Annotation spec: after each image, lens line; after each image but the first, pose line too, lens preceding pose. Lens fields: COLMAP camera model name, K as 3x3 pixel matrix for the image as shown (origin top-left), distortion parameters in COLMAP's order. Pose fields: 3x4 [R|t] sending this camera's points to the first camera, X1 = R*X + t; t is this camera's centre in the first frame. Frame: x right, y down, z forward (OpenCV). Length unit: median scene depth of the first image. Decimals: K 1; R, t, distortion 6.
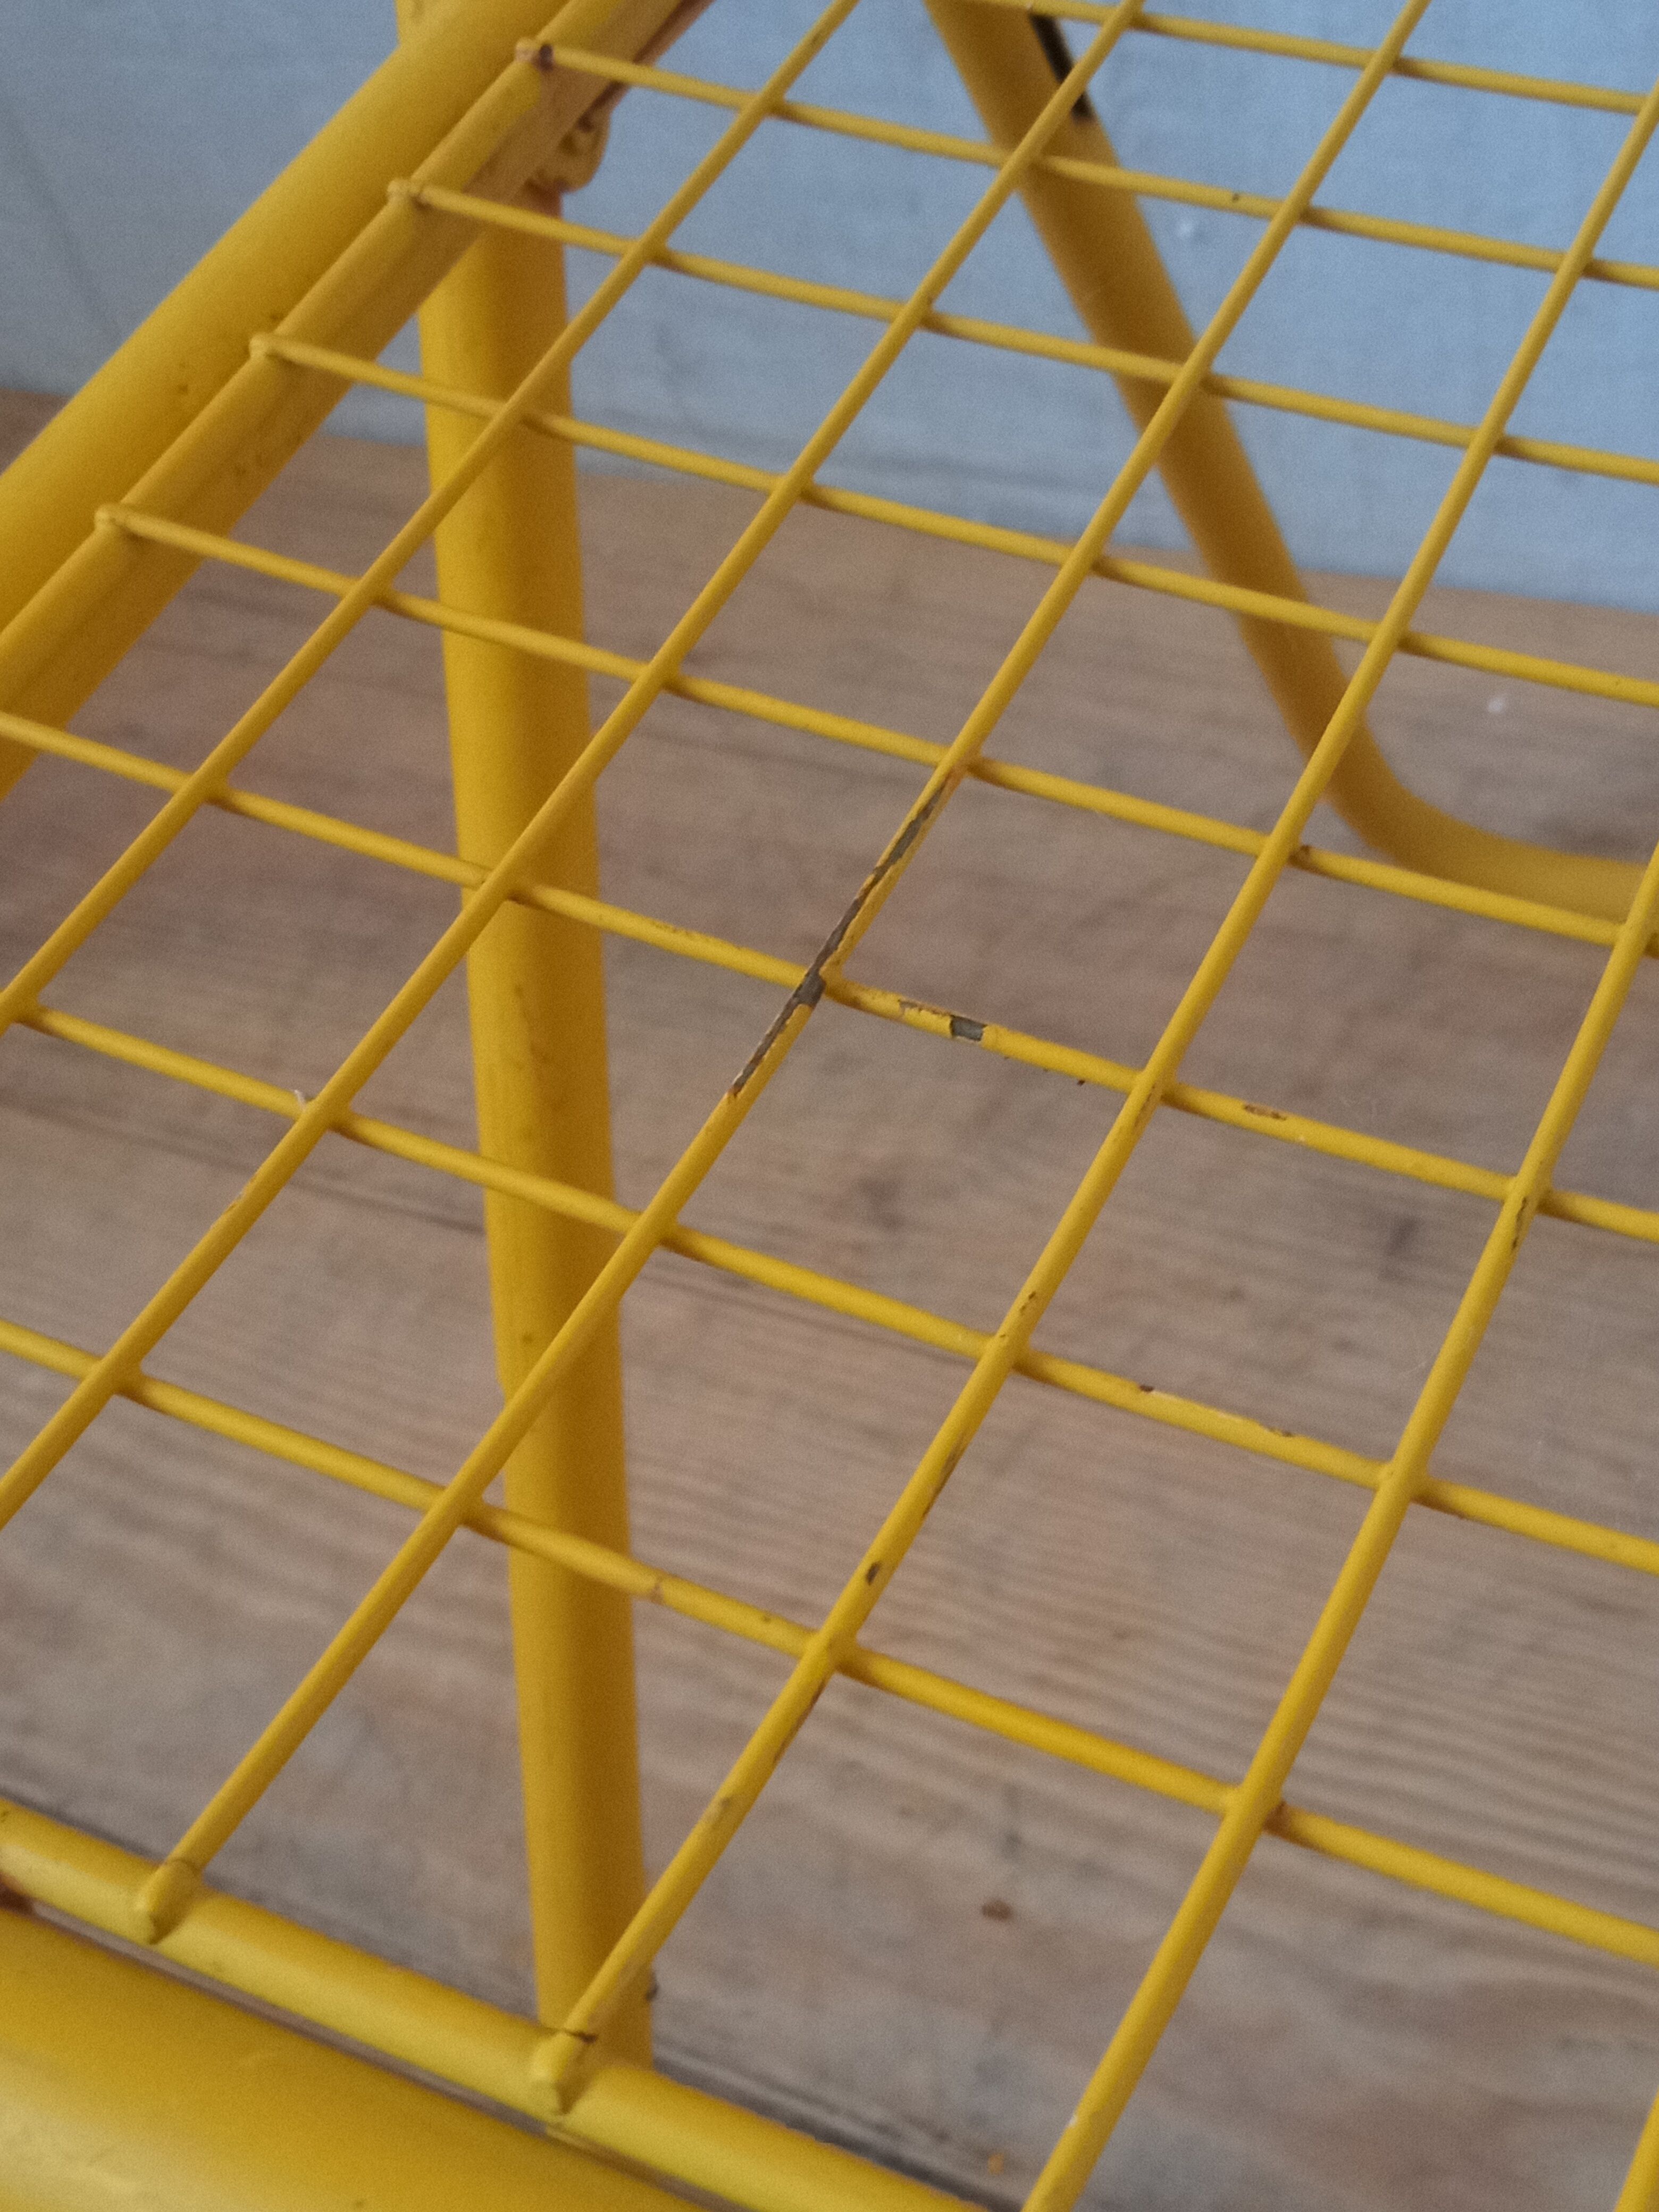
lens RADIAL K [[2840.9, 0, 836.0], [0, 2840.9, 1091.3], [0, 0, 1]] dist [0.029539, 0.000000]
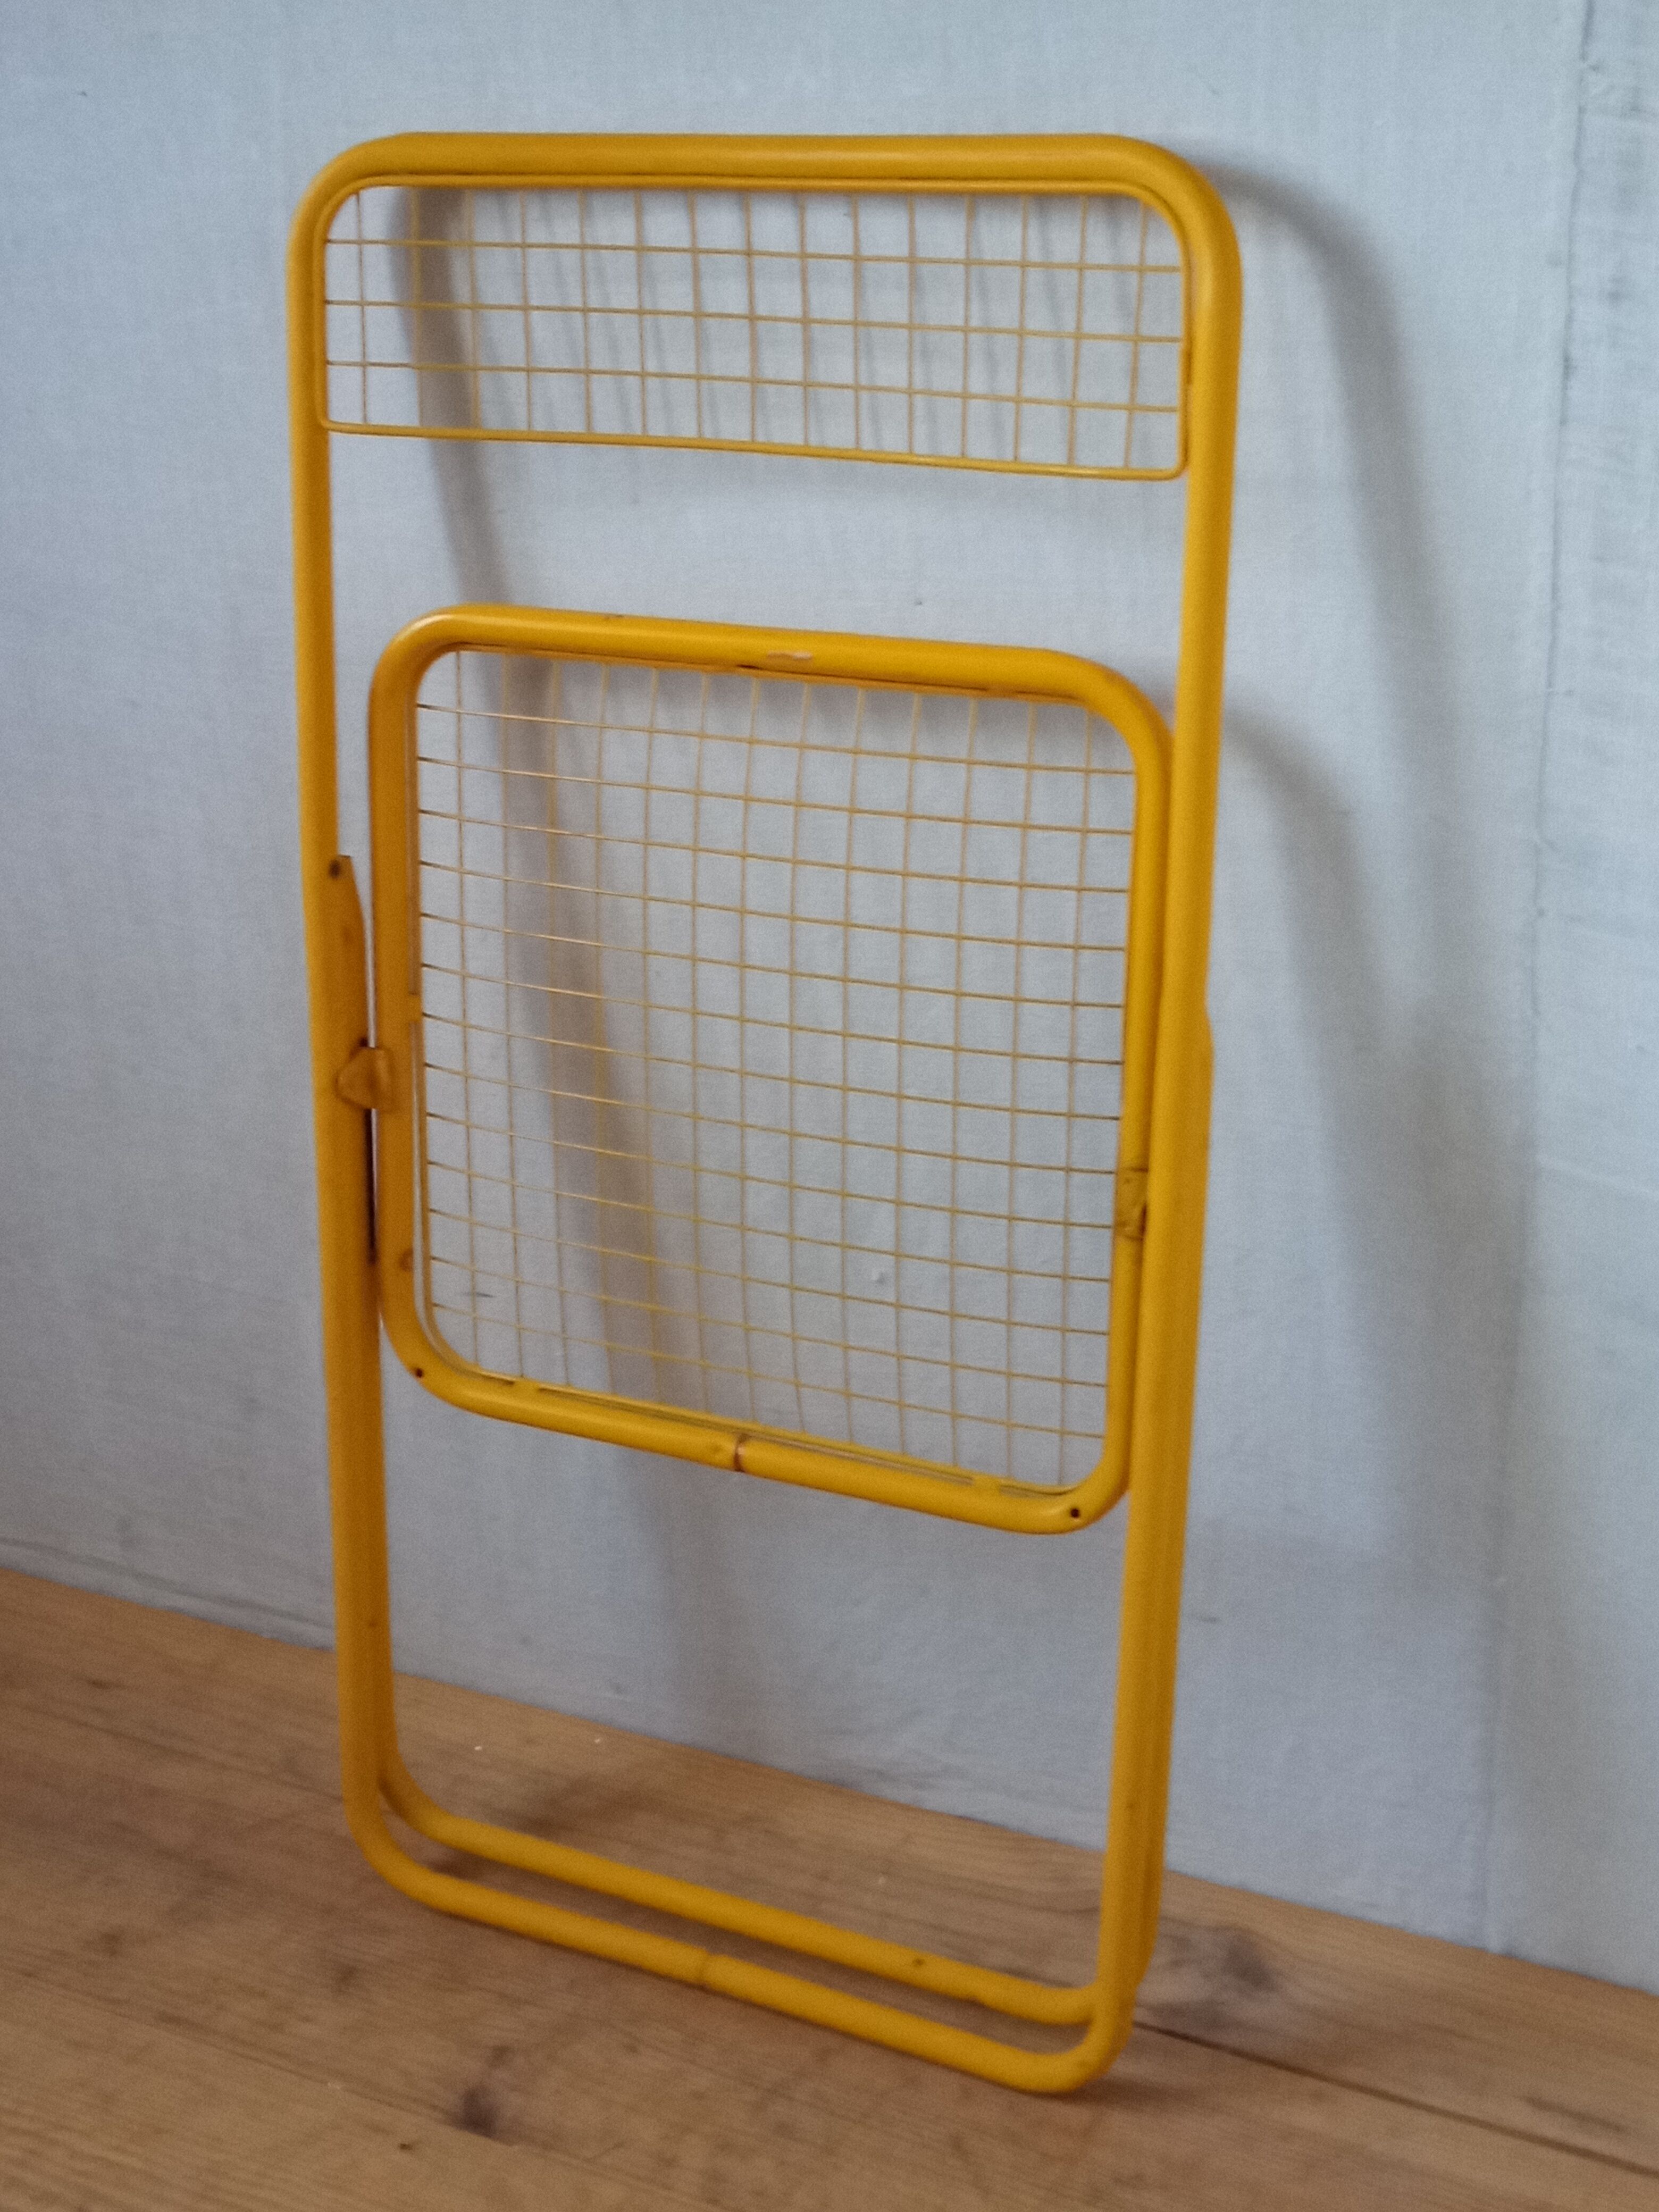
lens RADIAL K [[2840.9, 0, 828.3], [0, 2840.9, 1103.2], [0, 0, 1]] dist [0.029539, 0.000000]
pose [[0.986817, 0.146150, 0.069519, 0.312891], [-0.102997, 0.898459, -0.426807, 0.339637], [-0.124838, 0.414020, 0.901667, -1.224347]]
